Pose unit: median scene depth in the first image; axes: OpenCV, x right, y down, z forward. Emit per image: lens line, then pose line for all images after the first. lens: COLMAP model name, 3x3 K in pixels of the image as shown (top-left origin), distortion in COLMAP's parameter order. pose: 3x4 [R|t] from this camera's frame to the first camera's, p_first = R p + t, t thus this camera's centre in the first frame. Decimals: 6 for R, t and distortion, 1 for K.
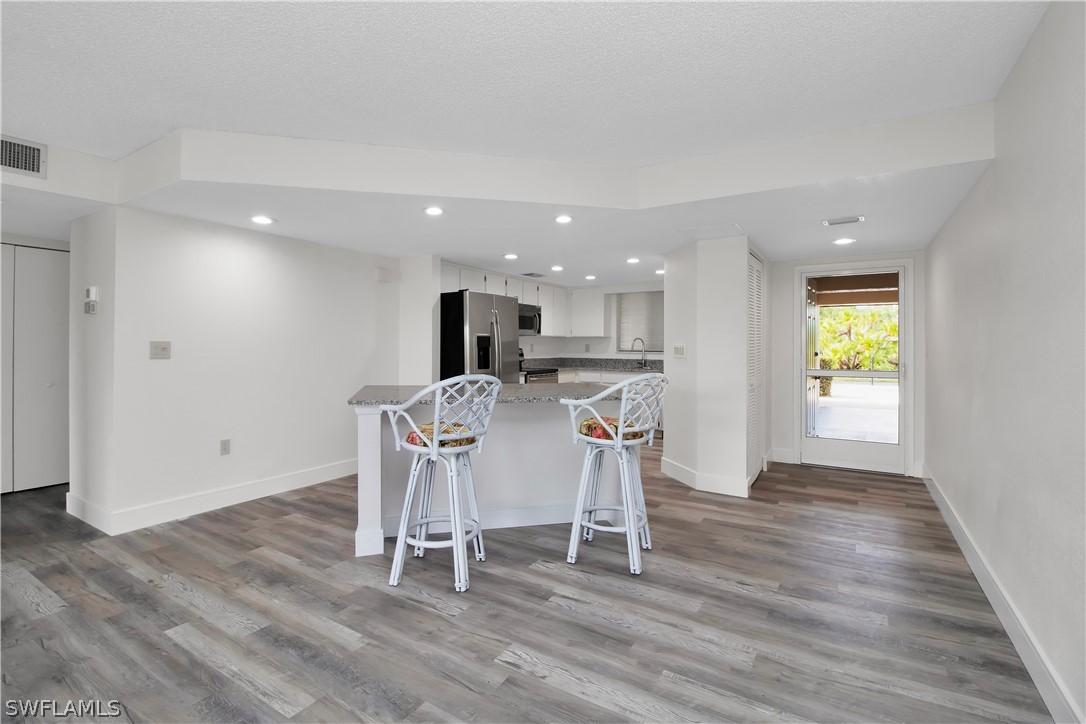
lens RADIAL K [[511.1, 0, 542.2], [0, 511.1, 356.1], [0, 0, 1]] dist [-0.004265, -0.003576]
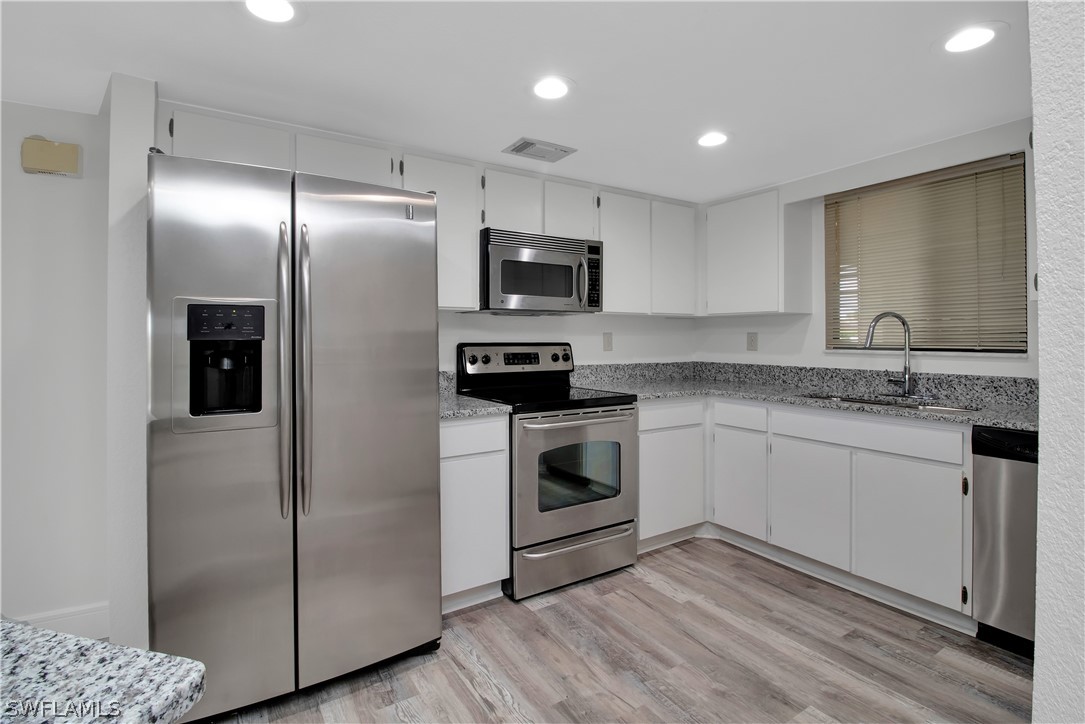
lens RADIAL K [[510.6, 0, 525.1], [0, 510.6, 338.7], [0, 0, 1]] dist [-0.004265, -0.003576]
pose [[0.889330, -0.008022, -0.457195, 0.122348], [-0.001459, 0.999791, -0.020380, -0.009004], [0.457263, 0.018792, 0.889133, 0.558972]]
